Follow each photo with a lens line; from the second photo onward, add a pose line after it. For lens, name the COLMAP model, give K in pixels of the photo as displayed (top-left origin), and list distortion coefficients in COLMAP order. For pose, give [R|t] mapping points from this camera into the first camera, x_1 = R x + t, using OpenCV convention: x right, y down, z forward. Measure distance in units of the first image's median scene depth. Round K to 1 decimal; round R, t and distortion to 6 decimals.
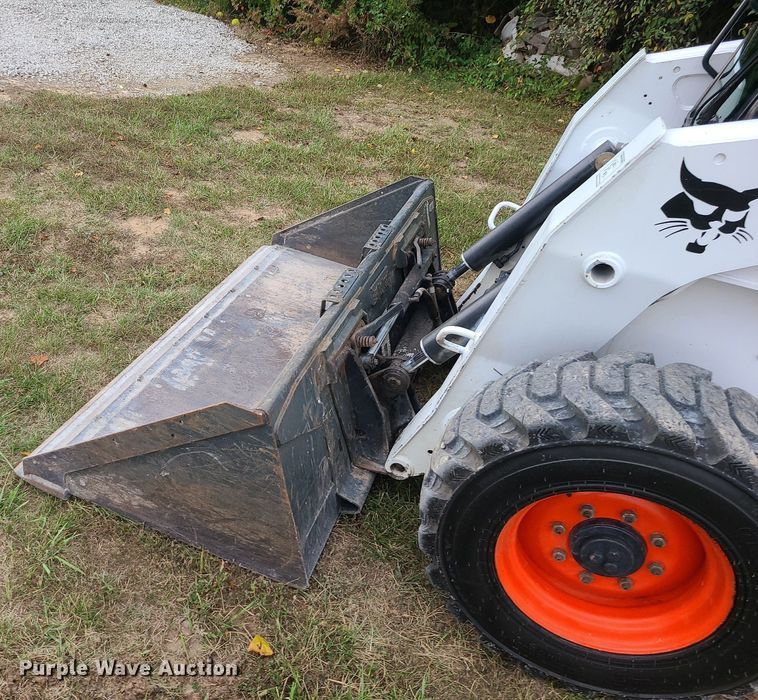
lens RADIAL K [[717.9, 0, 305.2], [0, 717.9, 323.8], [0, 0, 1]] dist [0.048814, 0.000271]
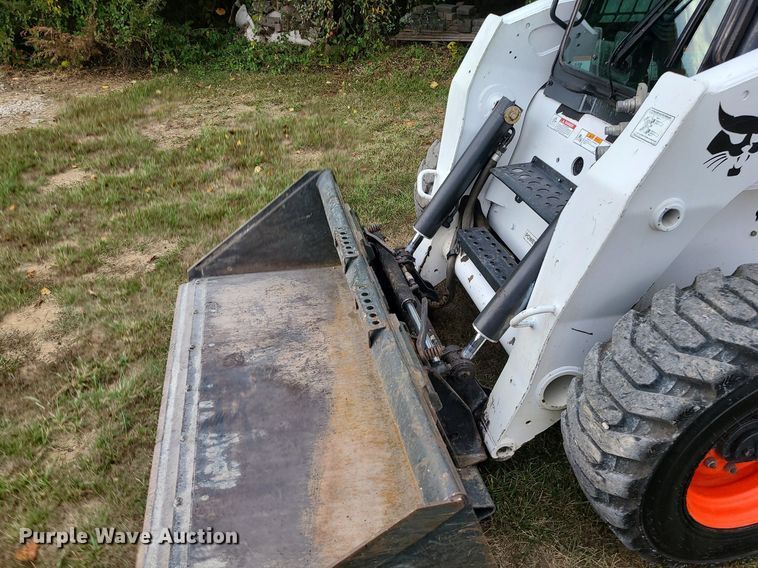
lens RADIAL K [[590.3, 0, 399.7], [0, 590.3, 253.3], [0, 0, 1]] dist [0.035648, -0.004648]
pose [[0.818399, -0.376829, 0.433847, -0.179250], [0.375908, 0.922098, 0.091808, -0.136125], [-0.434645, 0.087951, 0.896297, 0.197305]]
